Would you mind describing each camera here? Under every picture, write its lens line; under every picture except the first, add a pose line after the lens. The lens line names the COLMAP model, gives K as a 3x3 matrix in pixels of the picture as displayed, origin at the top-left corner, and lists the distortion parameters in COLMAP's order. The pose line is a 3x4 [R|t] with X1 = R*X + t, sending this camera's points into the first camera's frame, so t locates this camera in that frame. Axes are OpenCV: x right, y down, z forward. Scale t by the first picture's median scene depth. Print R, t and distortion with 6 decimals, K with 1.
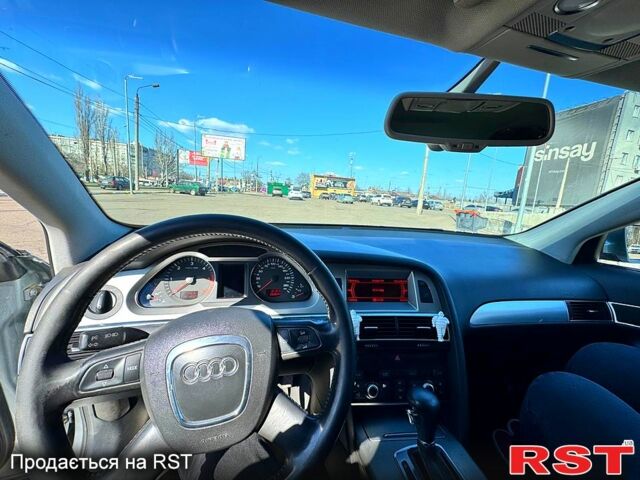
lens RADIAL K [[256.2, 0, 320.0], [0, 256.2, 240.0], [0, 0, 1]] dist [-0.000785, -0.000037]
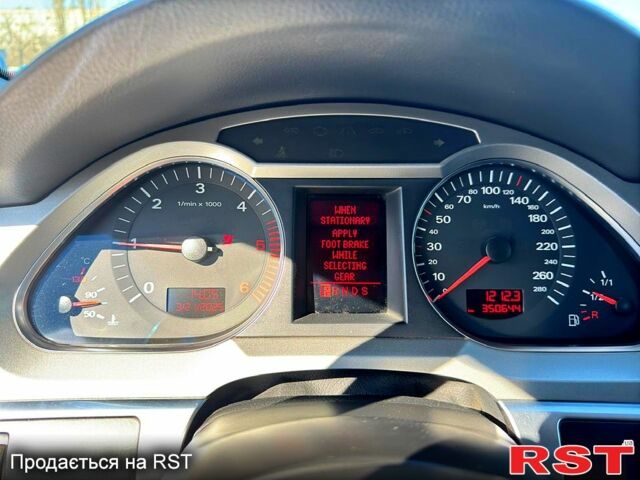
lens RADIAL K [[432.0, 0, 320.0], [0, 432.0, 240.0], [0, 0, 1]] dist [-0.009687, -0.001117]
pose [[0.968377, 0.020983, -0.248606, -0.257257], [0.018625, 0.987597, 0.155903, 0.076172], [0.248793, -0.155603, 0.955976, 0.577093]]
